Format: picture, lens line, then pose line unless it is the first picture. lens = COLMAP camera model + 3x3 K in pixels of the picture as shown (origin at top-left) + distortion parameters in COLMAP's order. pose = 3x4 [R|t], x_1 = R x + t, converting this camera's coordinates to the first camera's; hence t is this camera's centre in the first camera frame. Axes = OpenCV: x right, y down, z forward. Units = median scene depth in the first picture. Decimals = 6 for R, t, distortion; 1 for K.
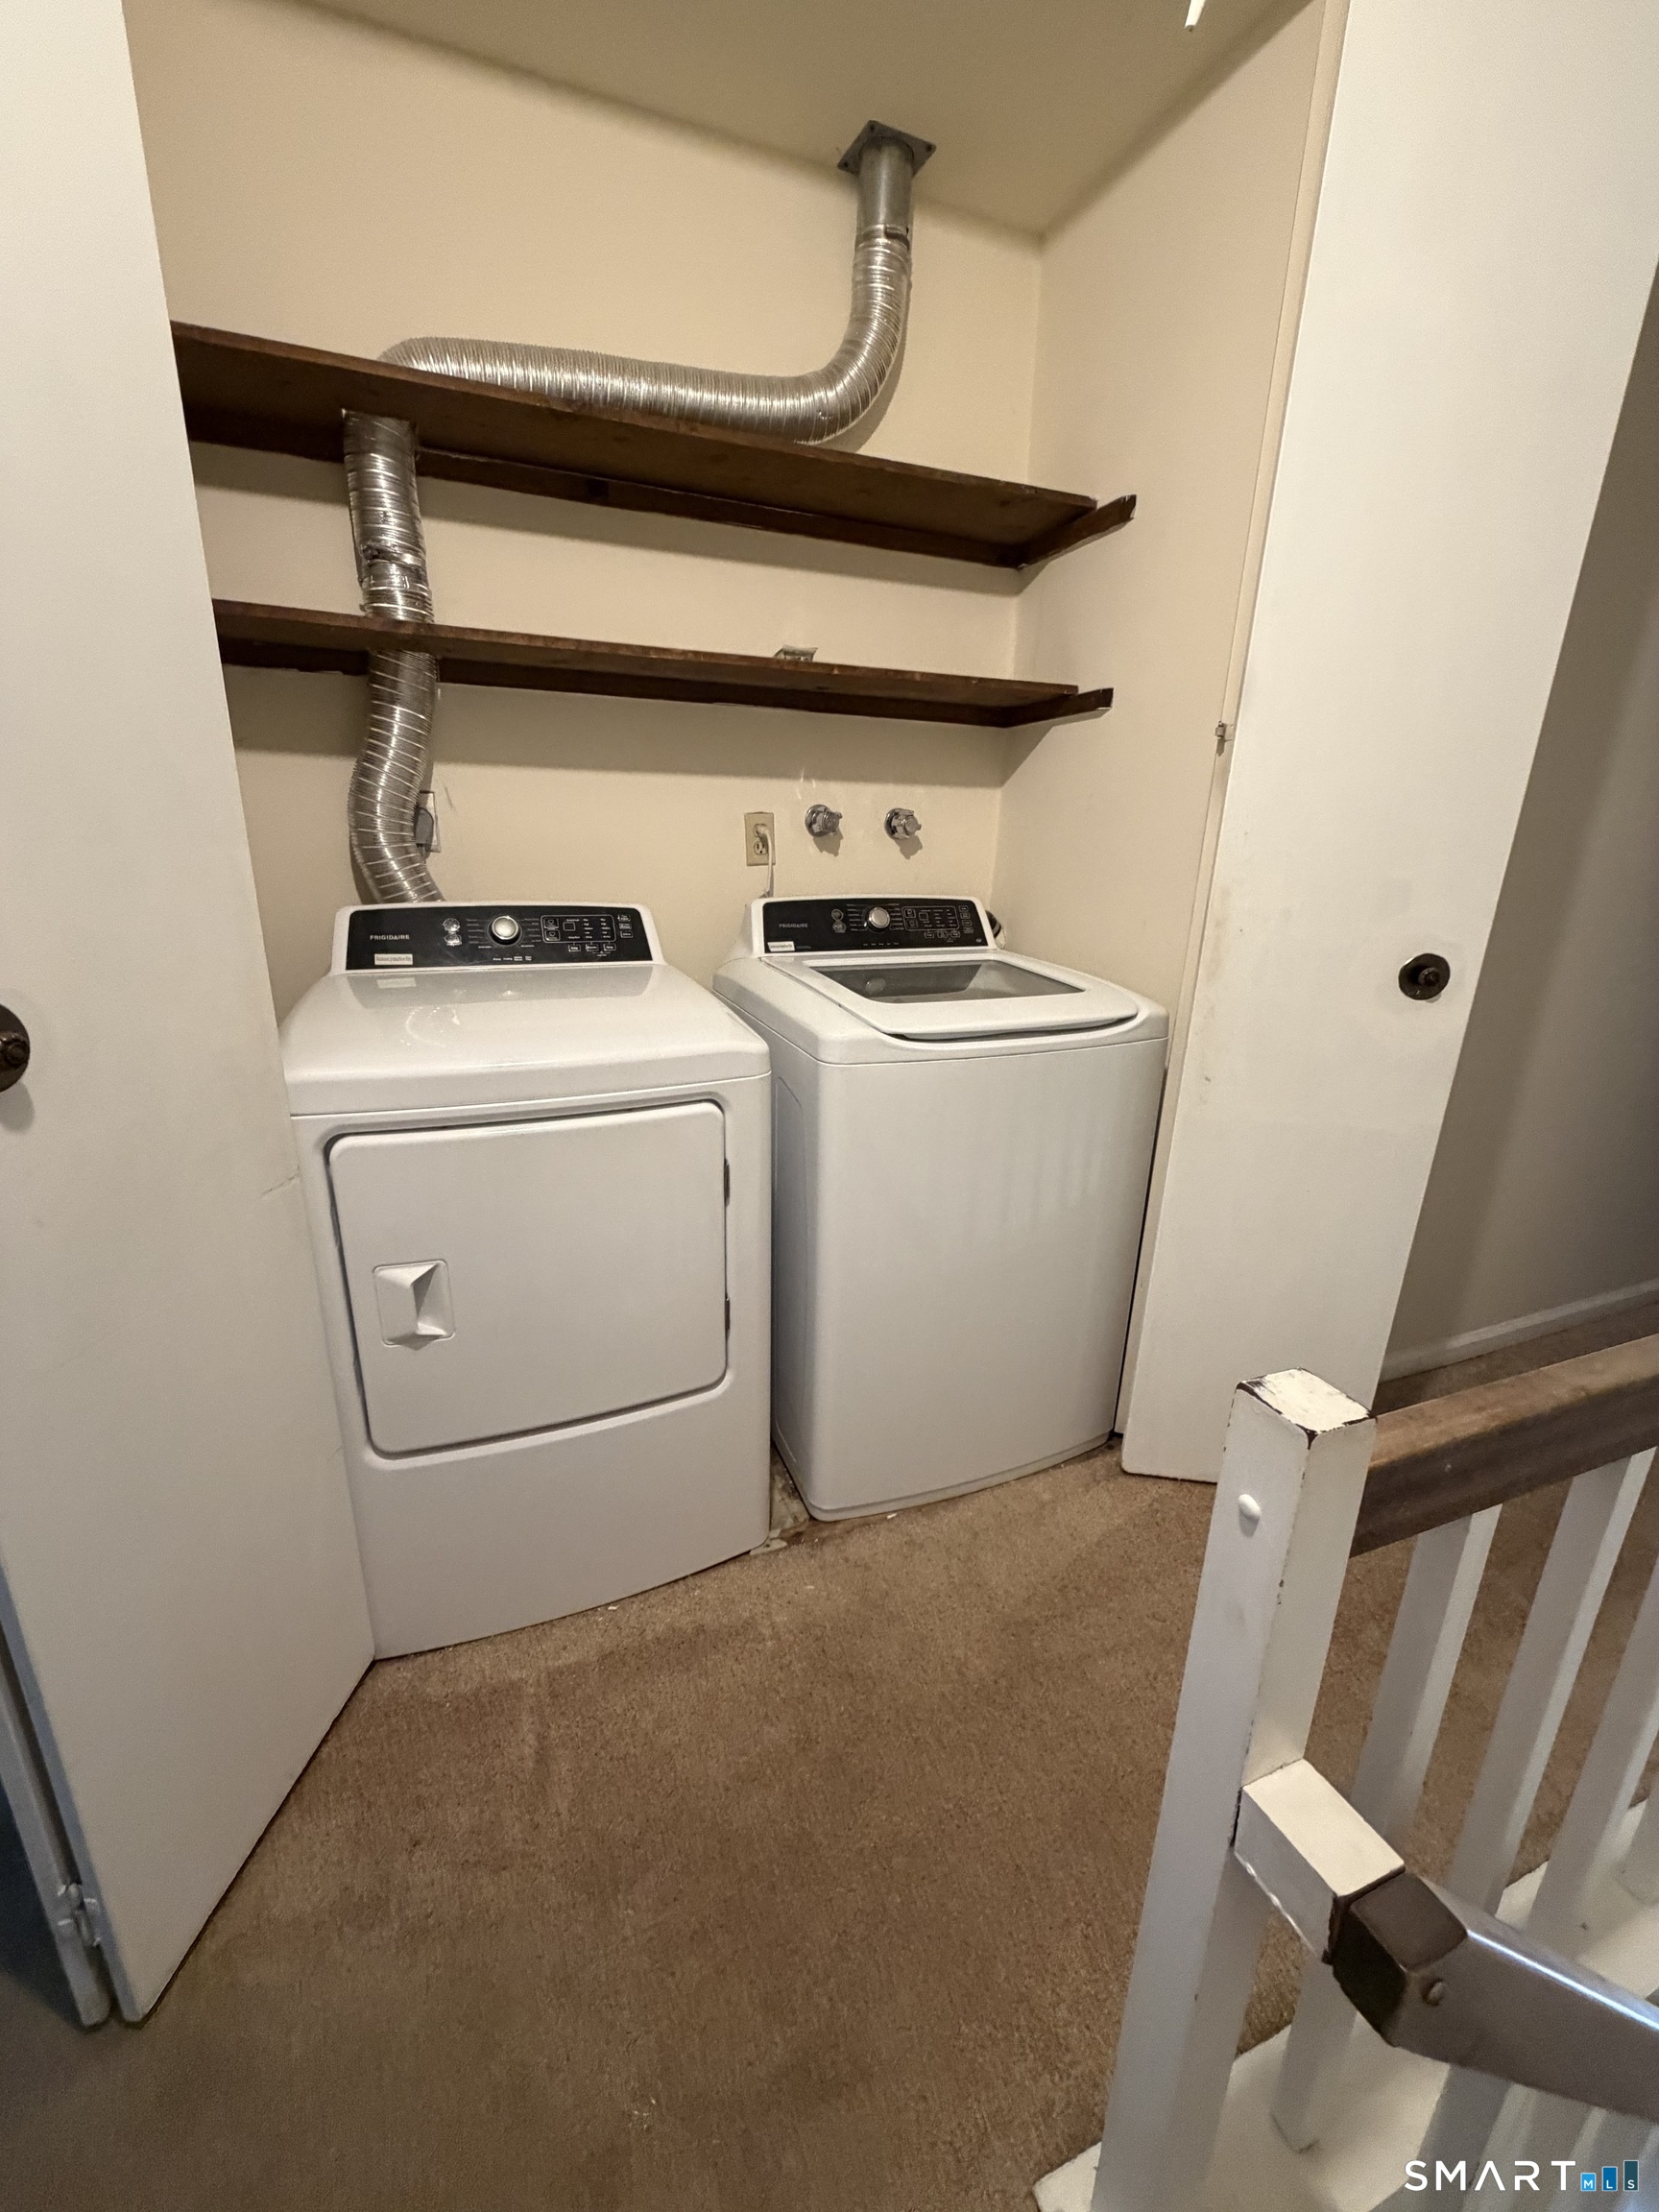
lens RADIAL K [[884.6, 0, 829.5], [0, 884.6, 1106.0], [0, 0, 1]] dist [0.005920, 0.000151]
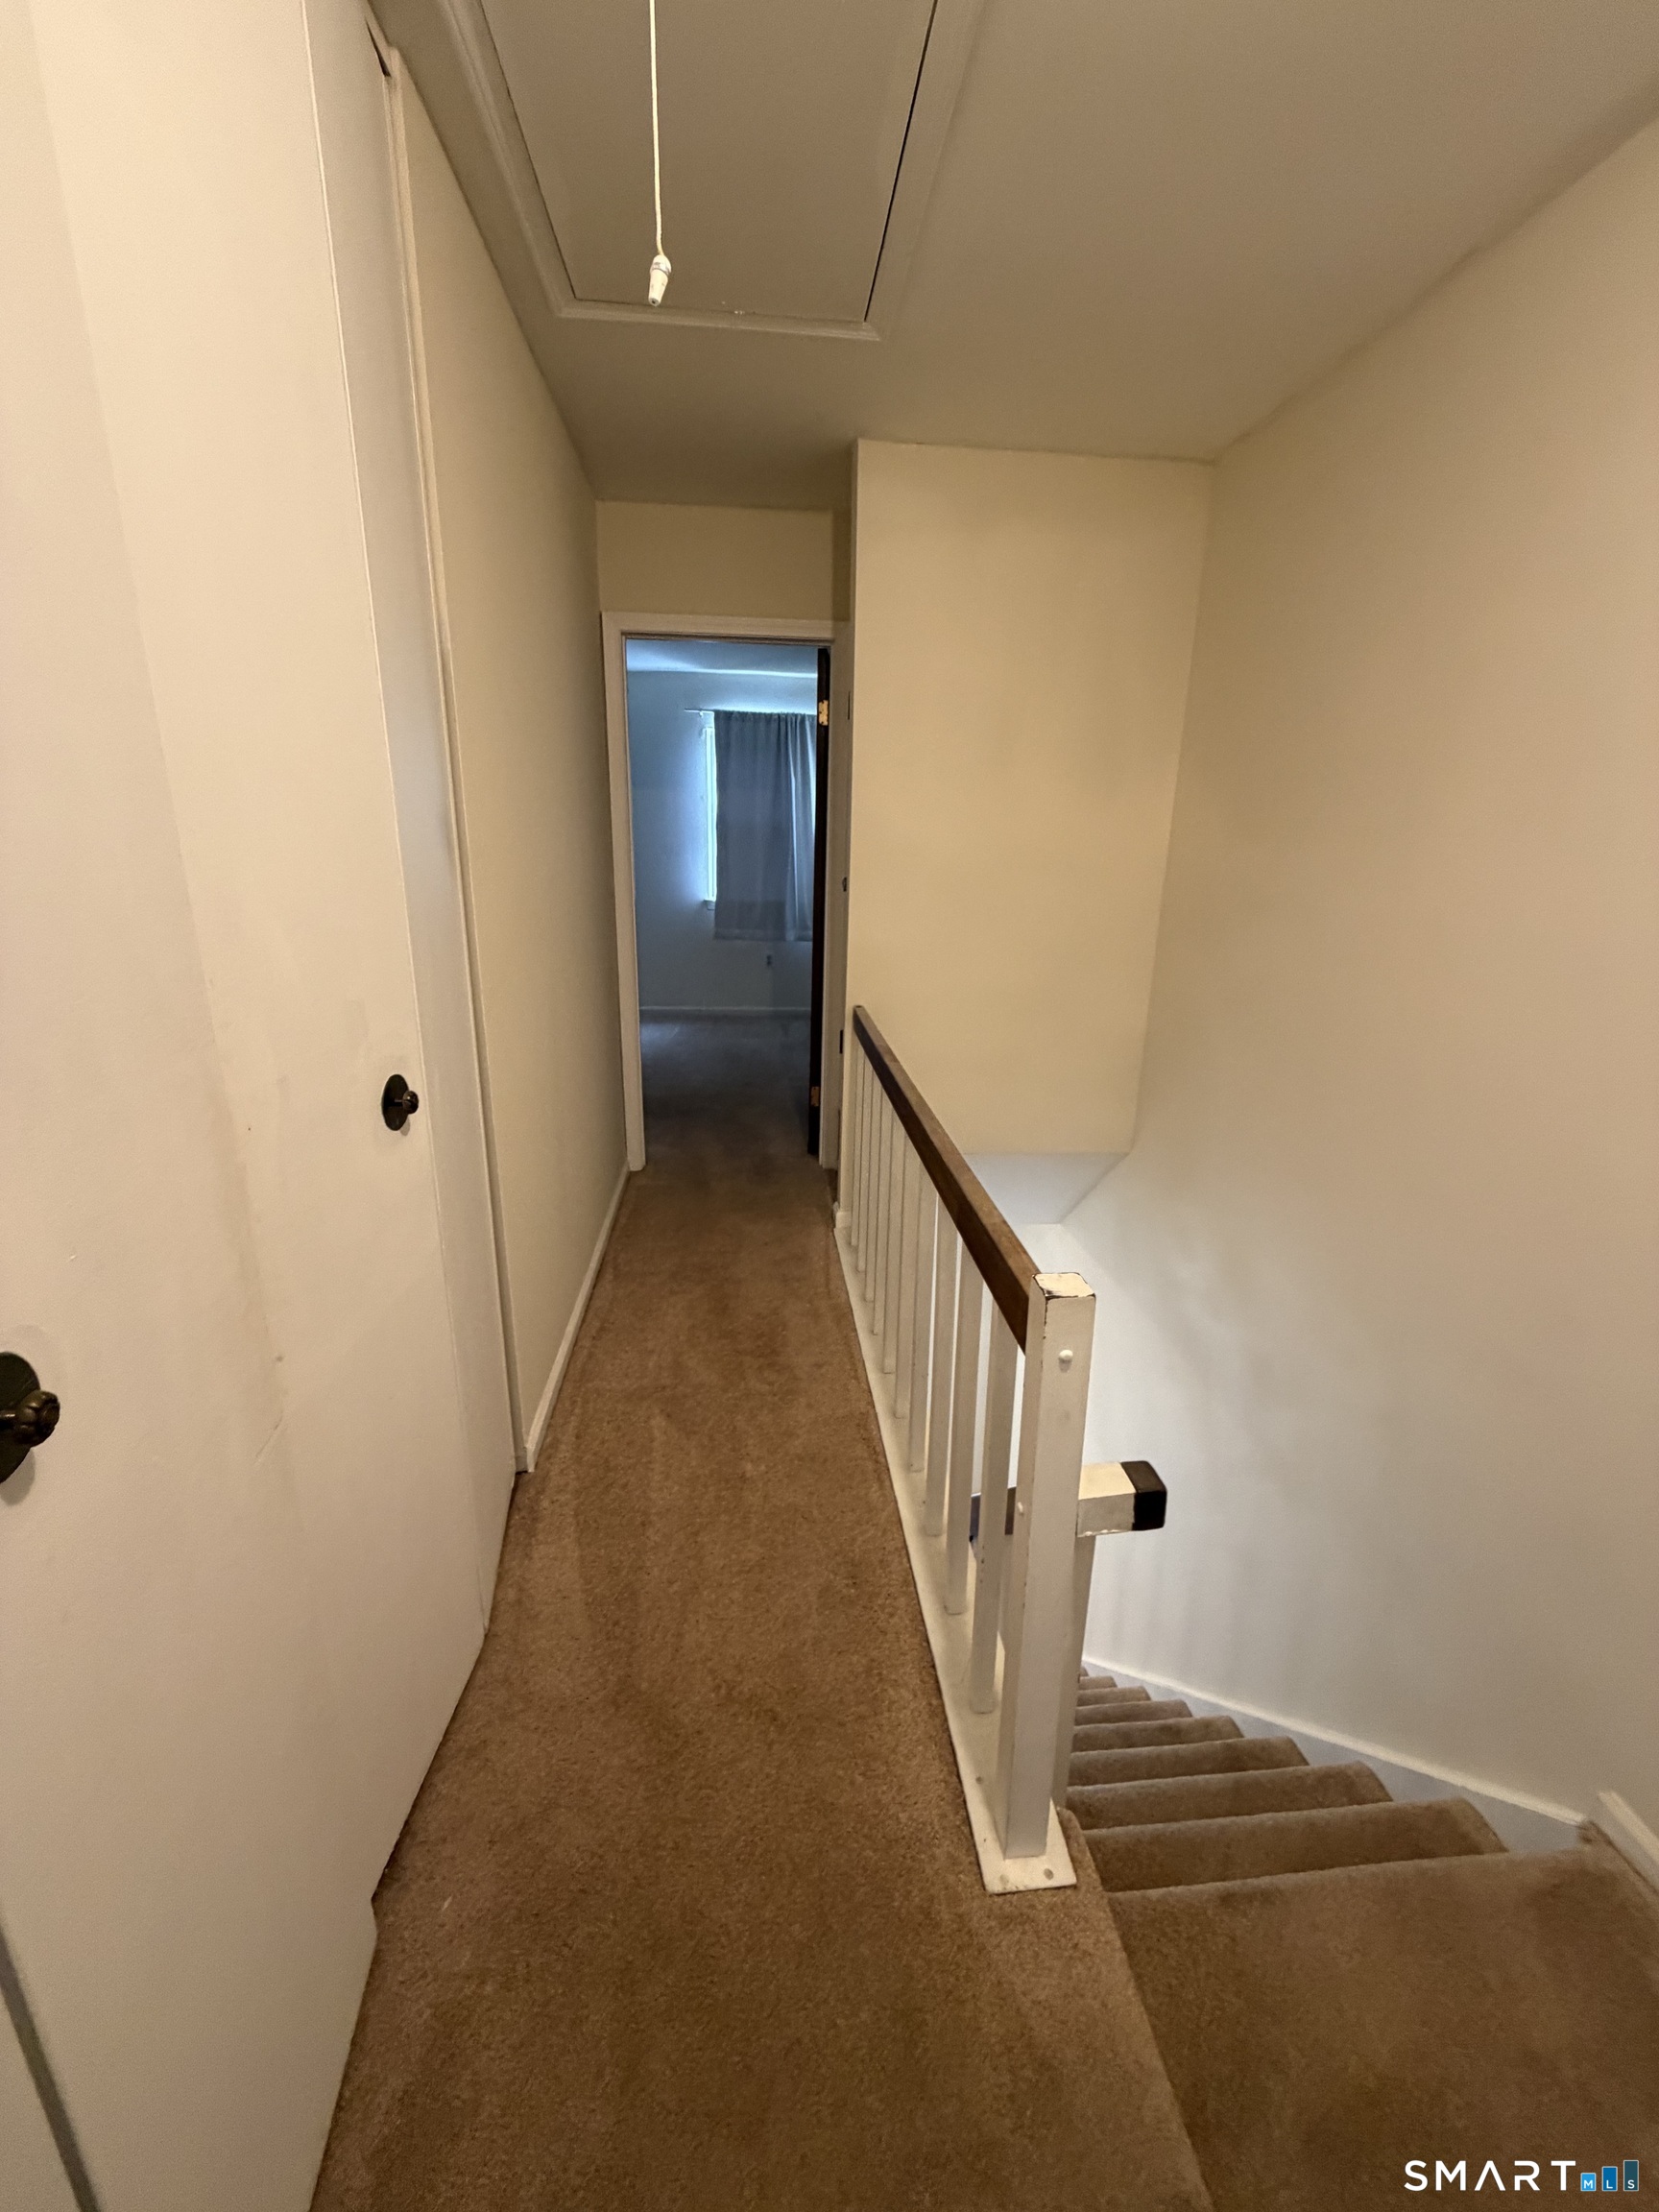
lens RADIAL K [[884.6, 0, 829.5], [0, 884.6, 1106.0], [0, 0, 1]] dist [0.005920, 0.000151]
pose [[0.284880, -0.293700, 0.912460, -0.467213], [0.265800, 0.938780, 0.219186, -0.219221], [-0.920974, 0.180090, 0.345505, 0.302782]]
